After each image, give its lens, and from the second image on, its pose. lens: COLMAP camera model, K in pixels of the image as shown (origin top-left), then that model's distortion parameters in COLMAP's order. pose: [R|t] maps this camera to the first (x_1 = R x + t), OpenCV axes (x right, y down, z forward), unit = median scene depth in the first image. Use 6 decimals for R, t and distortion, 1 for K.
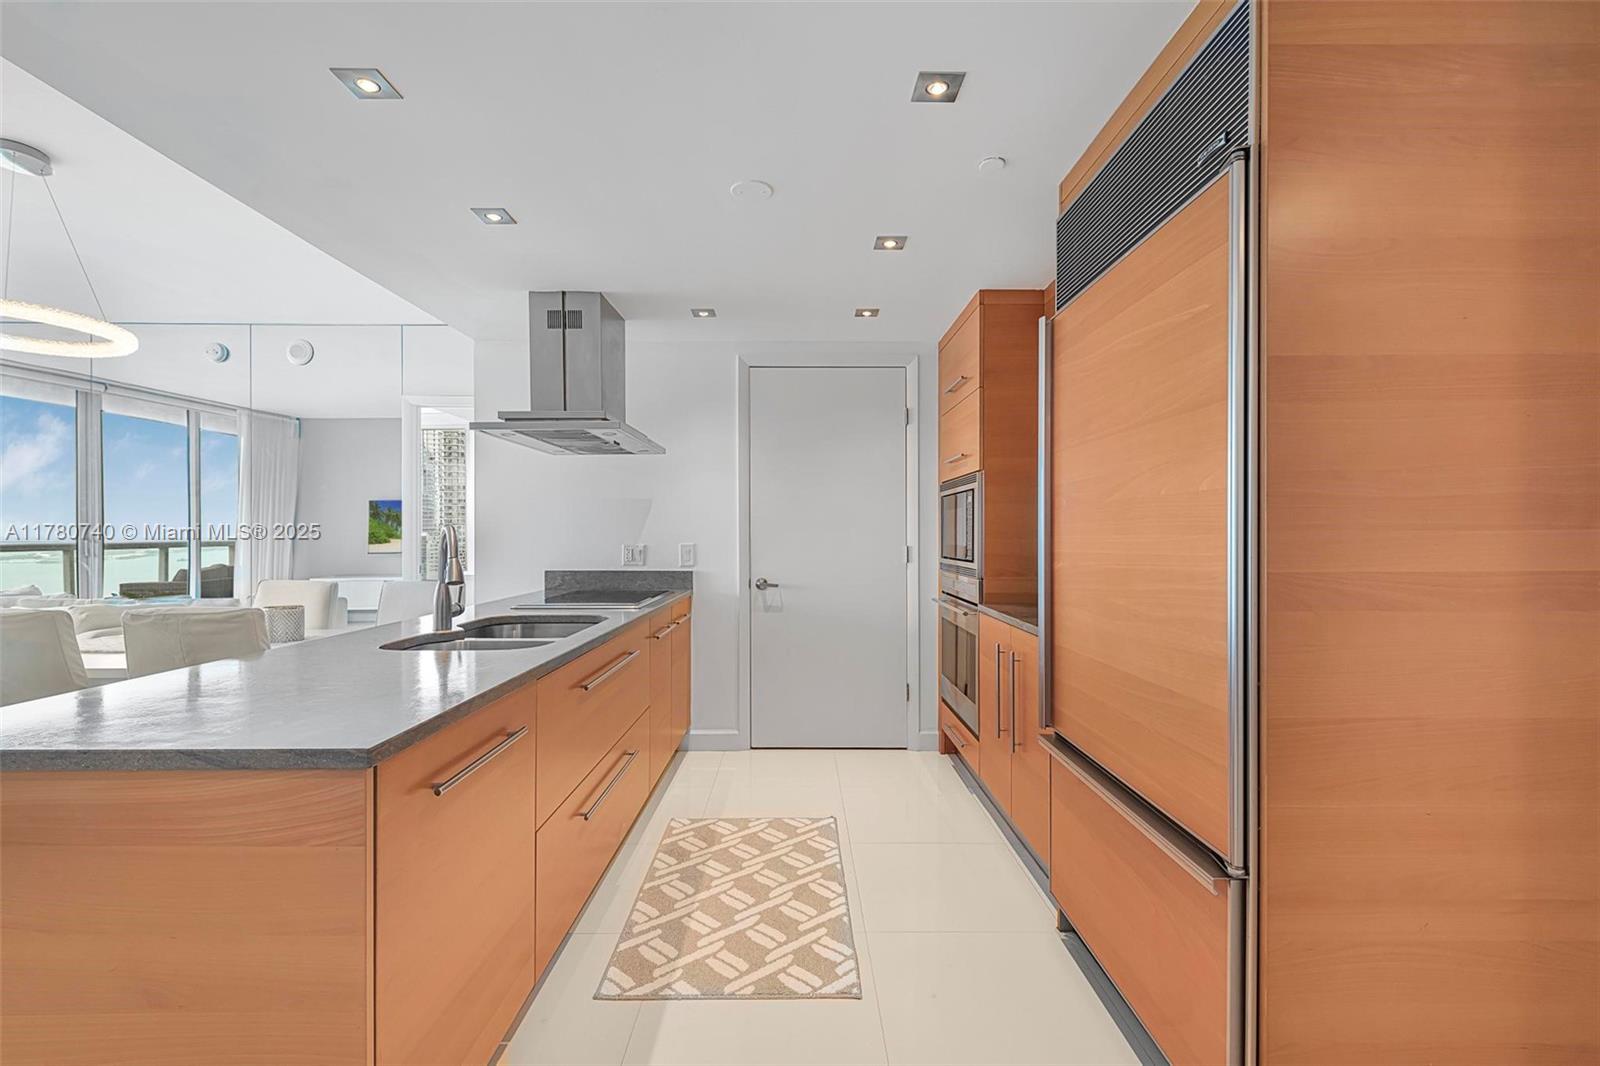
lens RADIAL K [[692.7, 0, 800.0], [0, 692.7, 533.0], [0, 0, 1]] dist [0.005566, 0.000318]
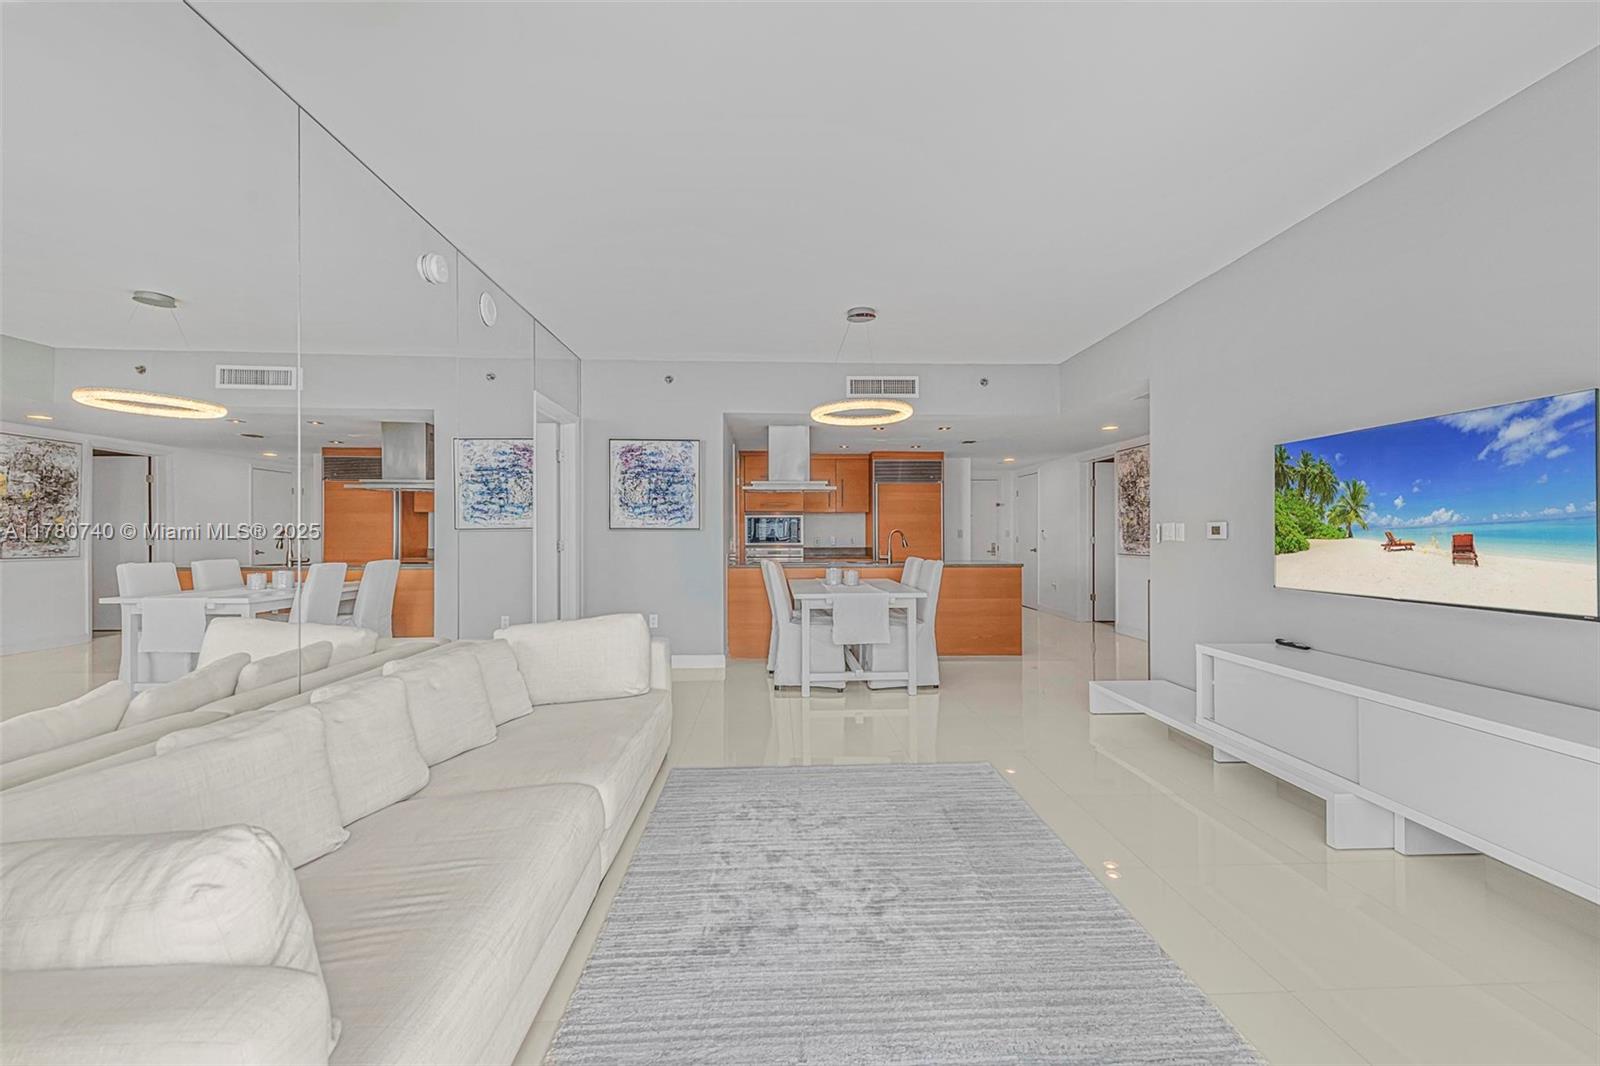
lens RADIAL K [[625.1, 0, 801.6], [0, 625.1, 535.8], [0, 0, 1]] dist [0.000613, 0.000047]
pose [[-0.032835, -0.001960, 0.999459, -2.413023], [0.001557, 0.999997, 0.002012, 0.007827], [-0.999460, 0.001622, -0.032832, 1.092400]]
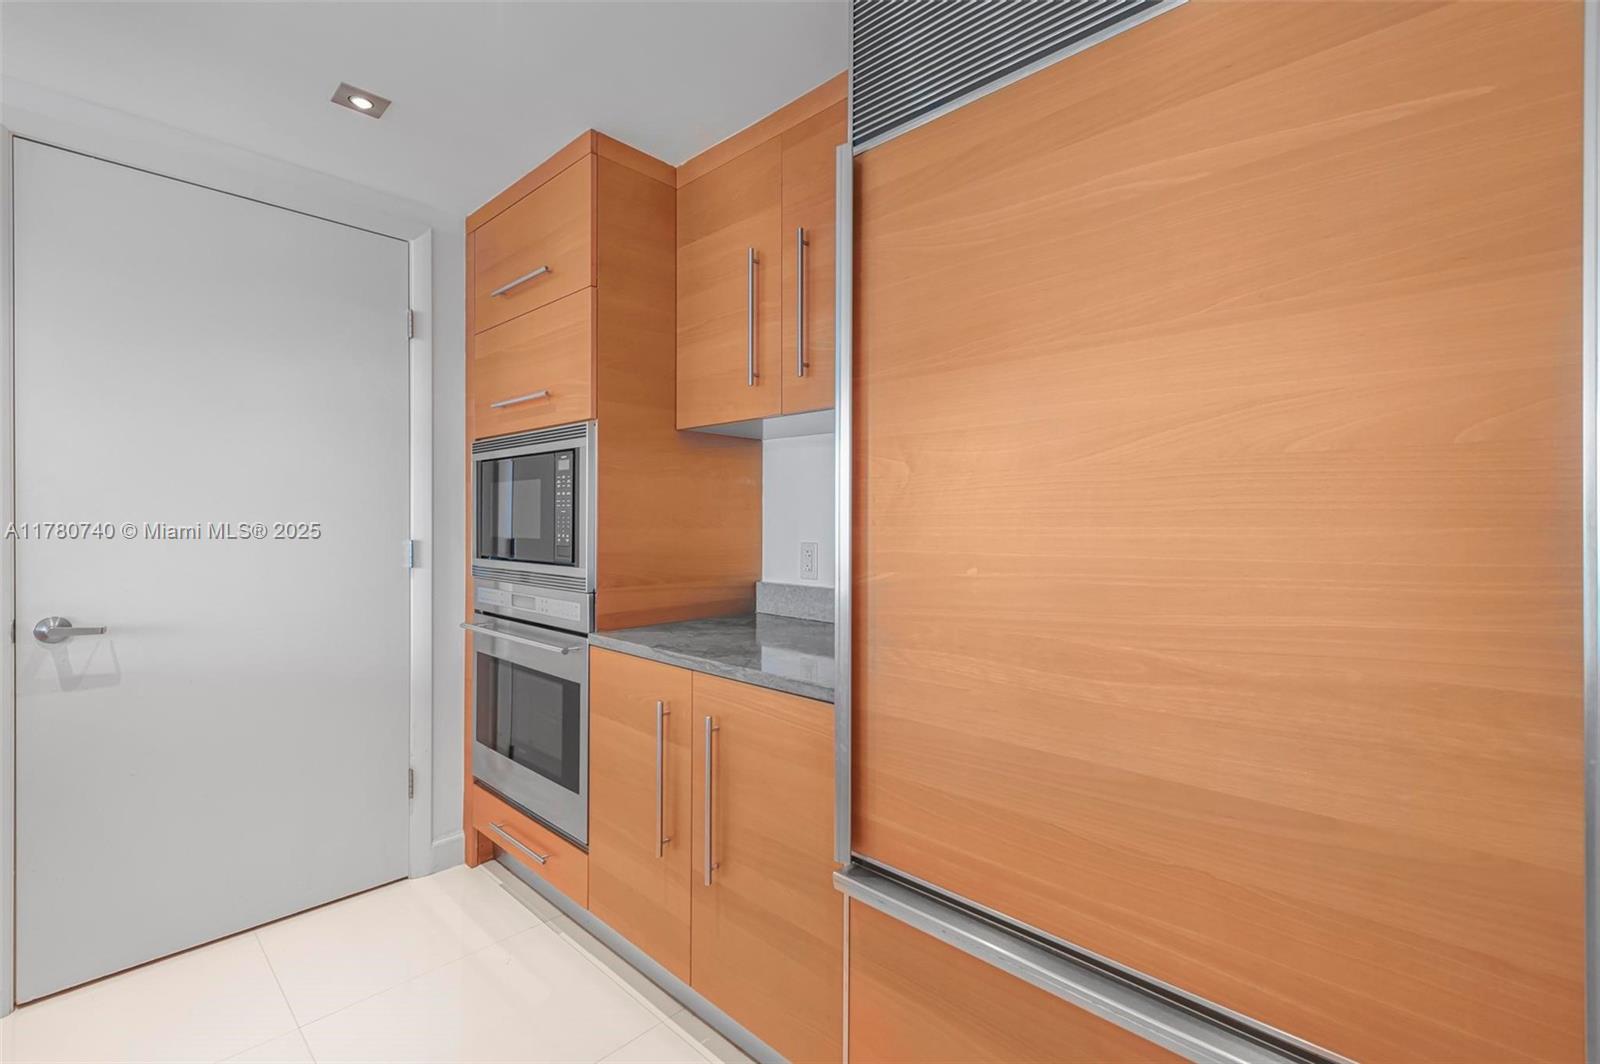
lens RADIAL K [[697.0, 0, 798.8], [0, 697.0, 519.1], [0, 0, 1]] dist [0.007390, 0.000151]
pose [[0.691869, 0.003881, 0.722012, -0.064711], [-0.004853, 0.999988, -0.000725, -0.000527], [-0.722007, -0.003002, 0.691880, 0.428638]]
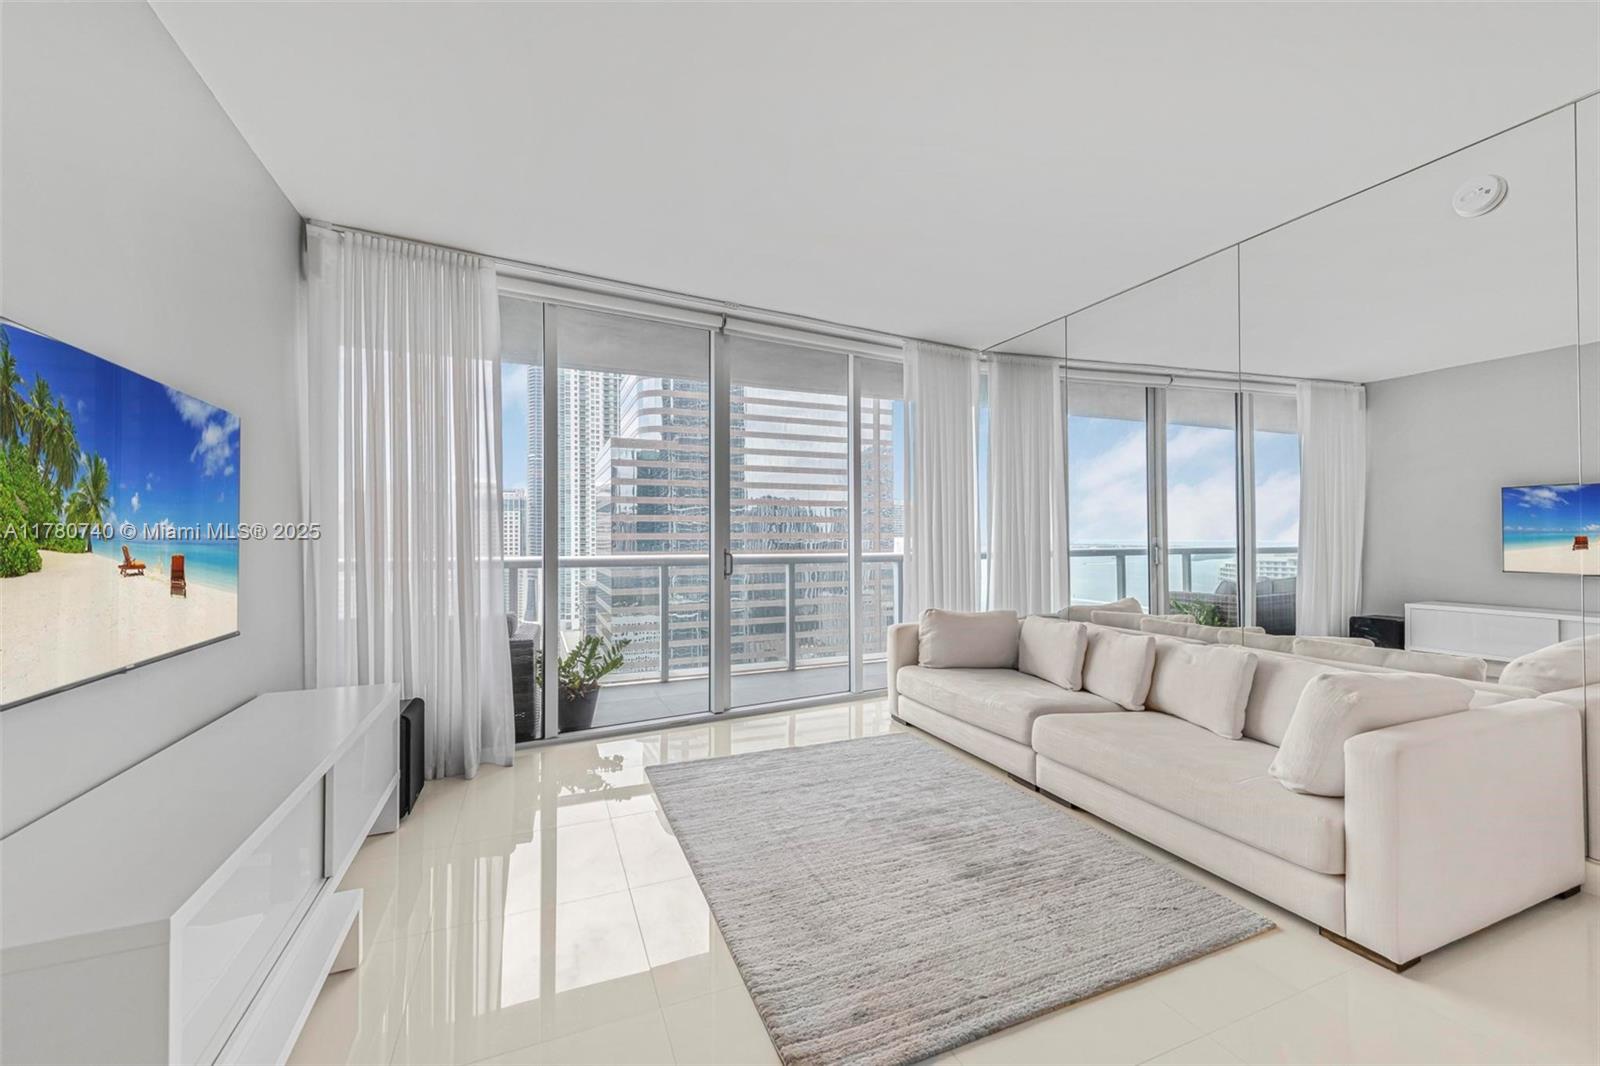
lens RADIAL K [[625.1, 0, 801.6], [0, 625.1, 535.8], [0, 0, 1]] dist [0.000613, 0.000047]
pose [[0.368842, -0.009111, -0.929447, -0.983364], [0.006149, 0.999954, -0.007361, -0.003535], [0.929472, -0.003000, 0.368881, 0.582523]]
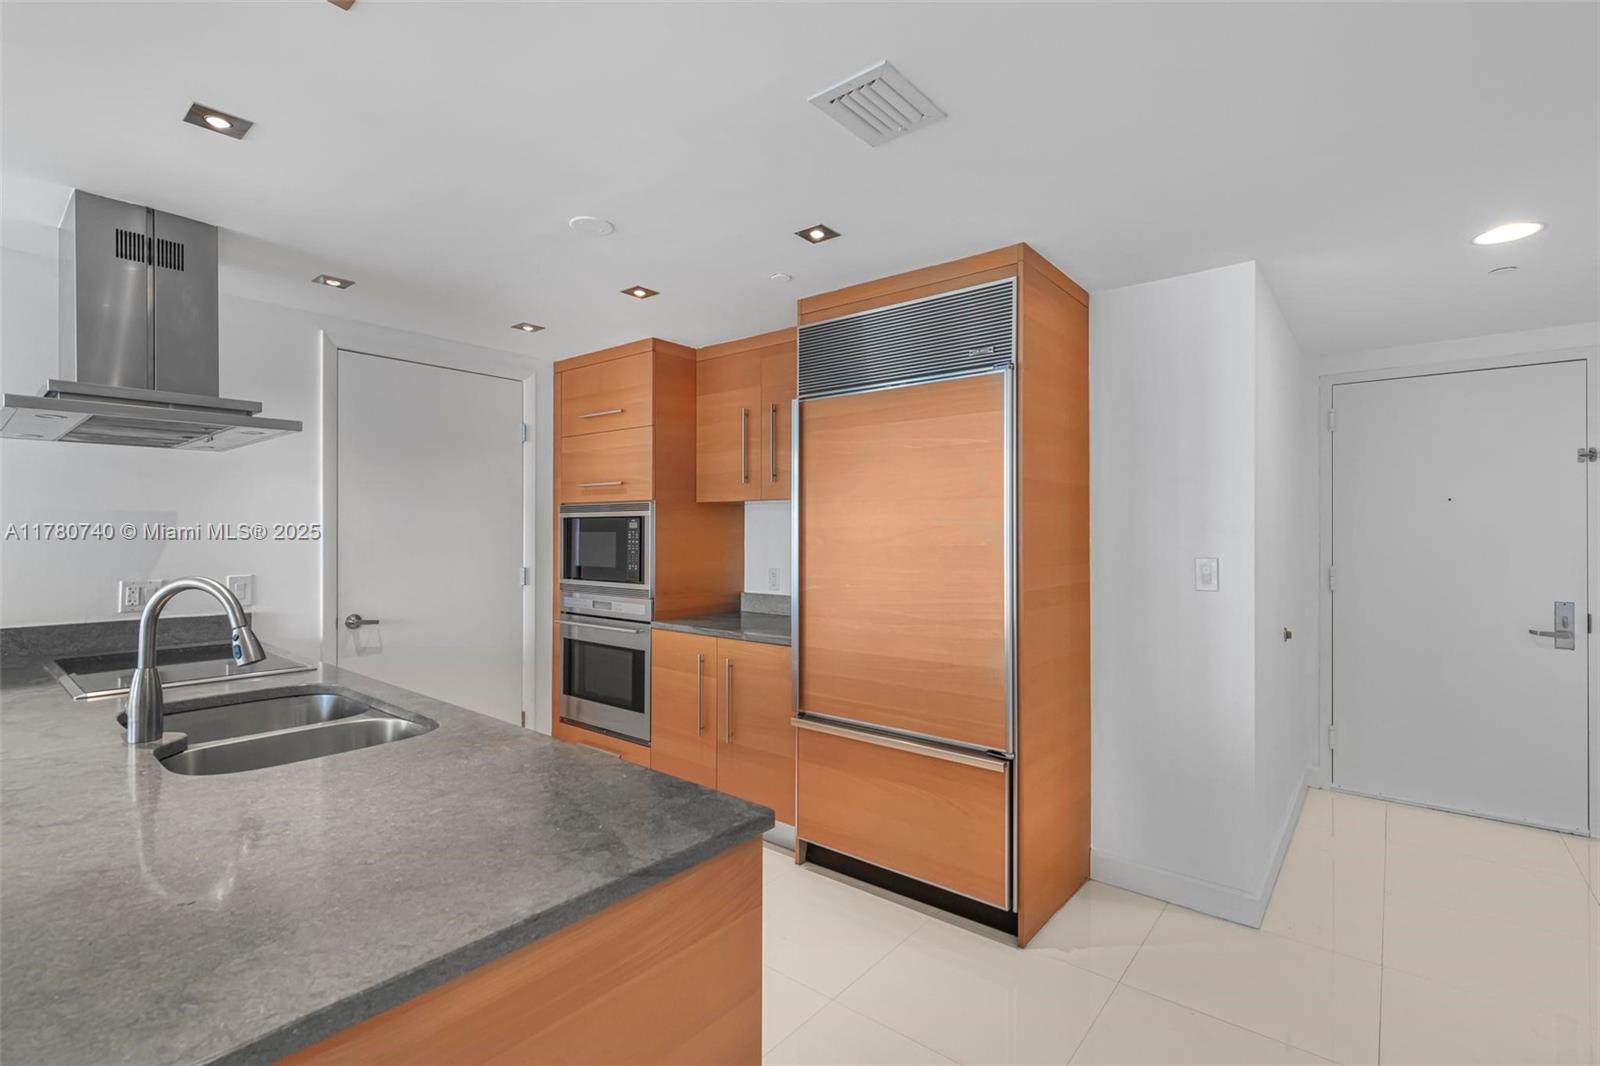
lens RADIAL K [[732.1, 0, 800.0], [0, 732.1, 533.0], [0, 0, 1]] dist [0.000930, -0.000268]
pose [[0.636273, -0.000142, 0.771464, -0.486148], [-0.003394, 0.999990, 0.002983, -0.042250], [-0.771457, -0.004516, 0.636266, 0.079028]]
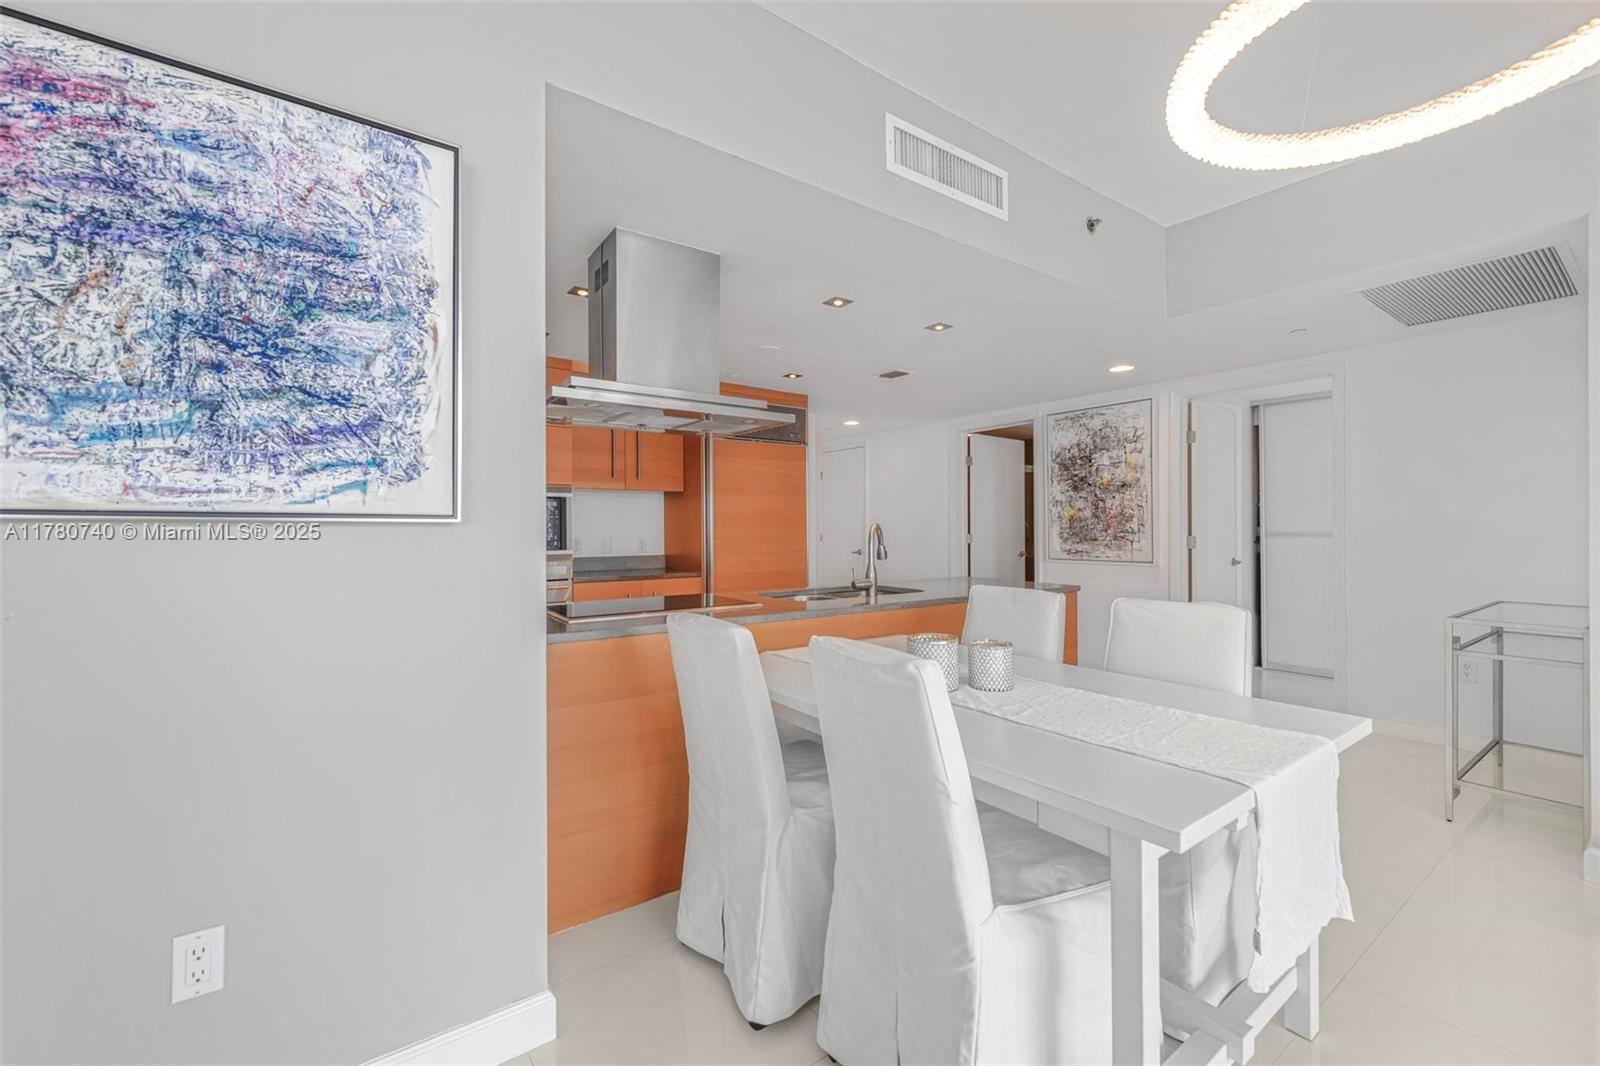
lens RADIAL K [[658.7, 0, 802.5], [0, 658.7, 527.9], [0, 0, 1]] dist [0.000191, -0.000277]
pose [[-0.575830, 0.001711, 0.817568, -1.138403], [0.002188, 0.999997, -0.000552, -0.000349], [-0.817567, 0.001471, -0.575832, 1.388281]]
